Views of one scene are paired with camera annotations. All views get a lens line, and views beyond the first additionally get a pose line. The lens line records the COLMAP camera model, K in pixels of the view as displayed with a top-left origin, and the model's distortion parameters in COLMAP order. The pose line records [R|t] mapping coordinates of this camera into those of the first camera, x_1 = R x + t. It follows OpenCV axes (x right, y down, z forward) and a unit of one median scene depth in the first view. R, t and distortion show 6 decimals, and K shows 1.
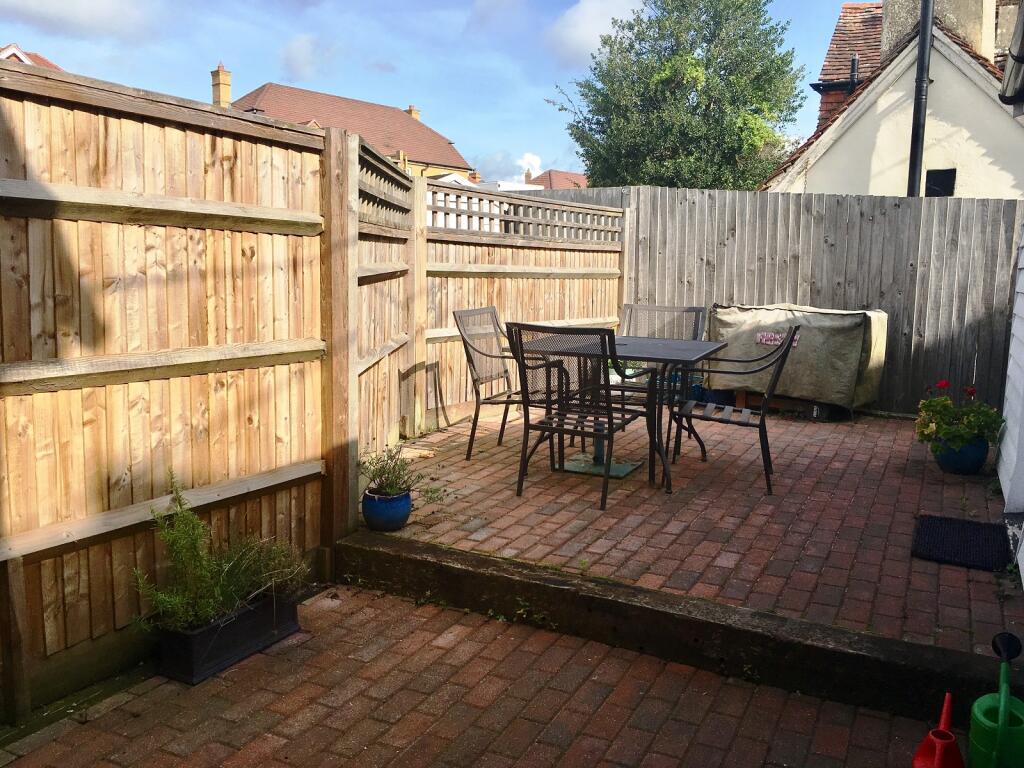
lens RADIAL K [[874.1, 0, 512.5], [0, 874.1, 387.0], [0, 0, 1]] dist [0.058982, -0.084491]
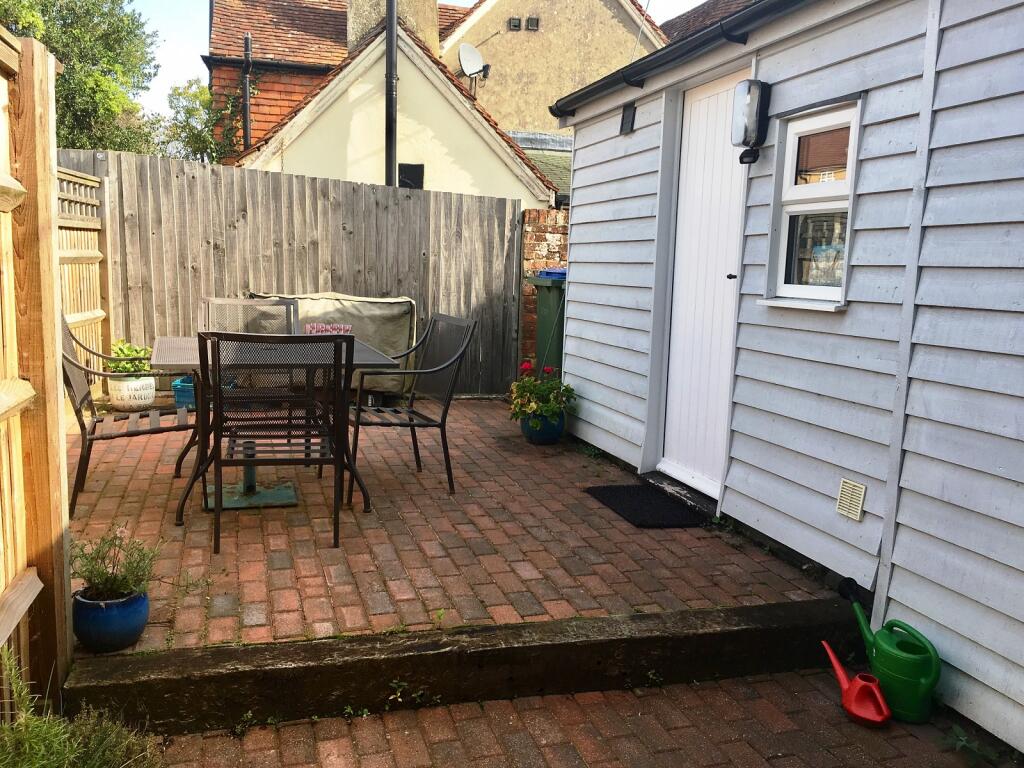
lens RADIAL K [[874.1, 0, 513.9], [0, 874.1, 386.9], [0, 0, 1]] dist [0.058982, -0.084491]
pose [[0.723816, -0.093189, 0.683671, -0.211790], [0.075379, 0.995587, 0.055900, -0.030498], [-0.685863, 0.011074, 0.727646, 0.162536]]
